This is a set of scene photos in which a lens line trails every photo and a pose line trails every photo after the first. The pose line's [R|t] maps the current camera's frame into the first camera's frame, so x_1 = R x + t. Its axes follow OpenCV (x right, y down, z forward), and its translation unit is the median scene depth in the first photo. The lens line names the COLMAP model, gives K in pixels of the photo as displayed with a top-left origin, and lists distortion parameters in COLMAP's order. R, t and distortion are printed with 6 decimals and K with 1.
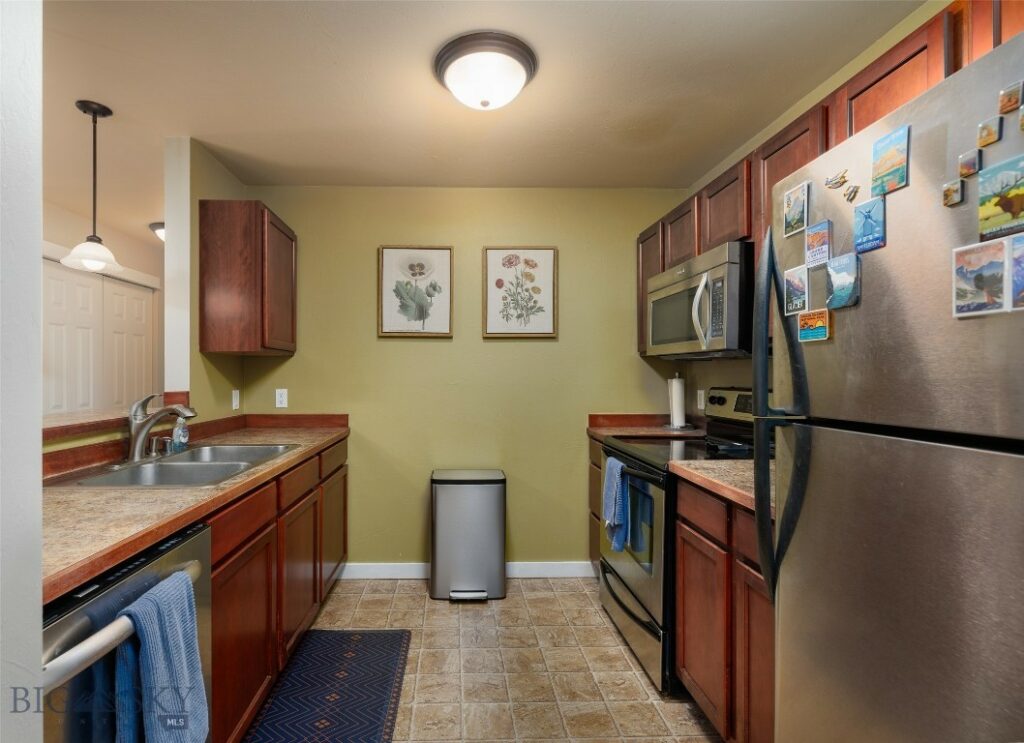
lens RADIAL K [[481.4, 0, 512.0], [0, 481.4, 371.5], [0, 0, 1]] dist [-0.000226, -0.000018]
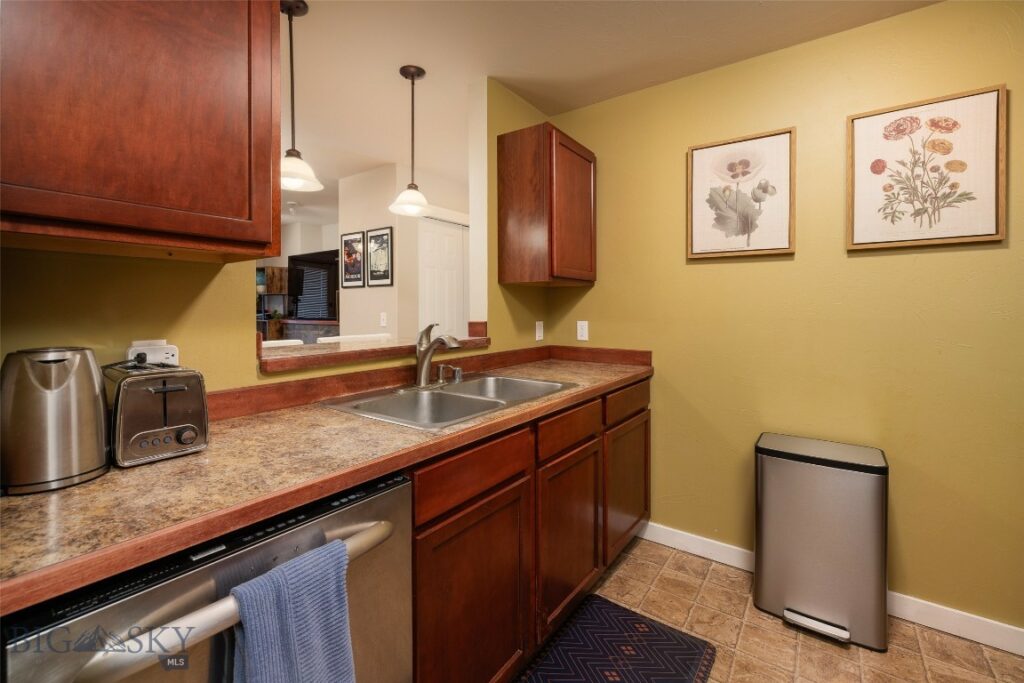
lens RADIAL K [[450.6, 0, 514.0], [0, 450.6, 311.6], [0, 0, 1]] dist [-0.000630, 0.000183]
pose [[0.745453, 0.003253, -0.666550, 0.017175], [0.005575, 0.999923, 0.011115, 0.007186], [0.666534, -0.012002, 0.745378, 0.246157]]
